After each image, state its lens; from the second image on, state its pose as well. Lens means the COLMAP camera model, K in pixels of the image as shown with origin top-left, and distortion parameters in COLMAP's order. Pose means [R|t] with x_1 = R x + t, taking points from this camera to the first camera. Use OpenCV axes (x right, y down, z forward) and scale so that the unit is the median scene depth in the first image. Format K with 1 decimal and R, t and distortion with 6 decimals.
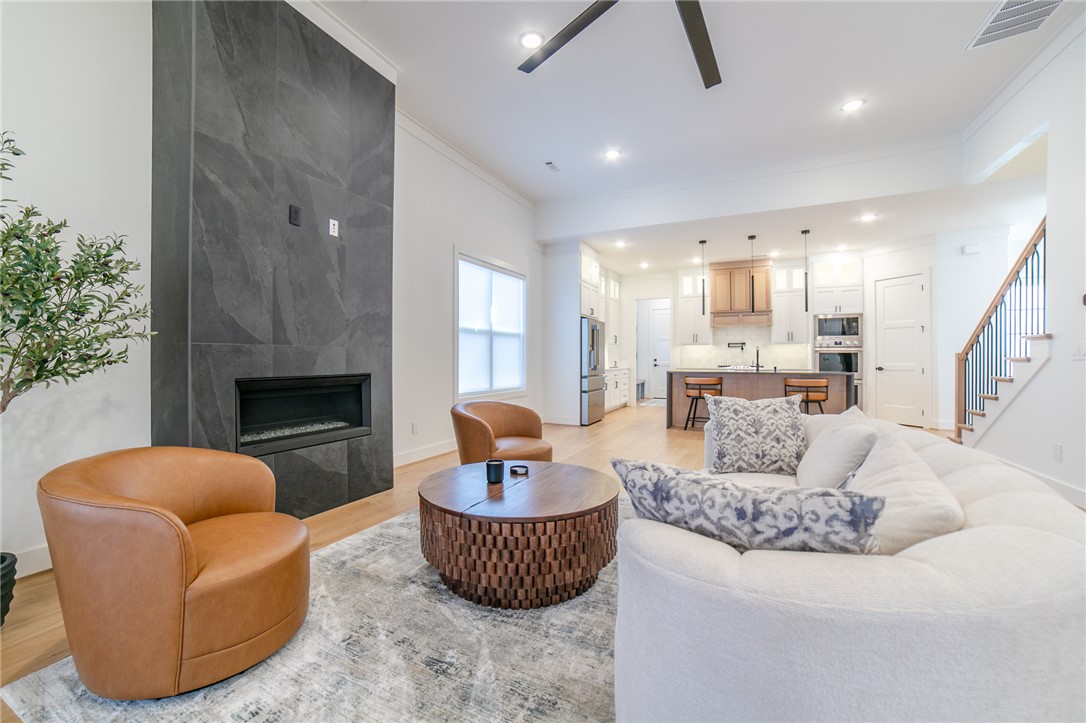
lens RADIAL K [[429.9, 0, 532.1], [0, 429.9, 353.6], [0, 0, 1]] dist [-0.080063, 0.031794]
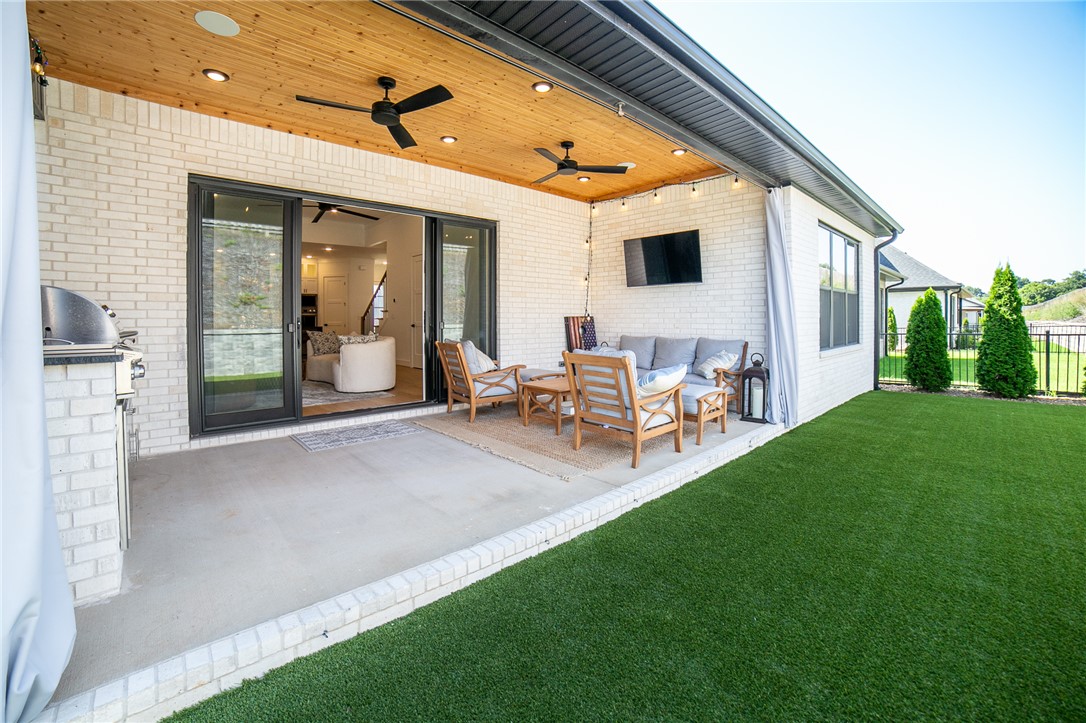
lens RADIAL K [[472.0, 0, 546.1], [0, 472.0, 332.7], [0, 0, 1]] dist [-0.093459, 0.038240]
pose [[0.332117, -0.029540, 0.942776, -0.829241], [-0.005884, 0.999425, 0.033387, -0.001222], [-0.943220, -0.016636, 0.331752, -0.652704]]
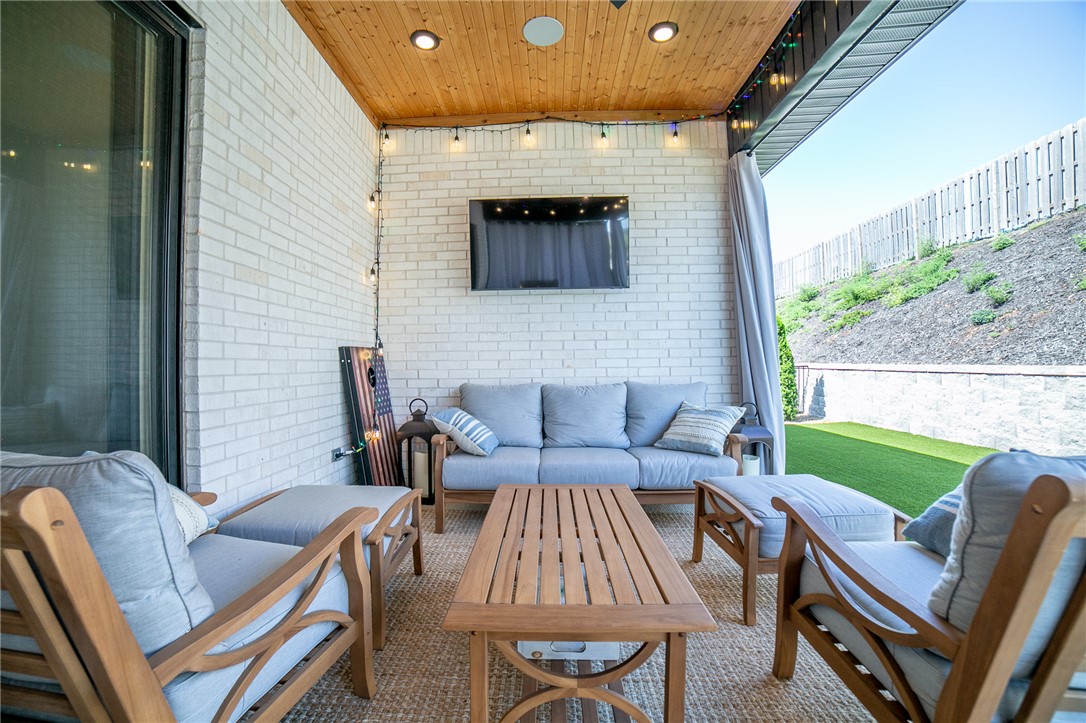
lens RADIAL K [[447.8, 0, 532.9], [0, 447.8, 356.9], [0, 0, 1]] dist [-0.086981, 0.036879]
pose [[-0.426760, 0.015820, 0.904227, -0.231478], [0.003187, 0.999867, -0.015989, 0.017833], [-0.904359, -0.003942, -0.426753, -0.288554]]
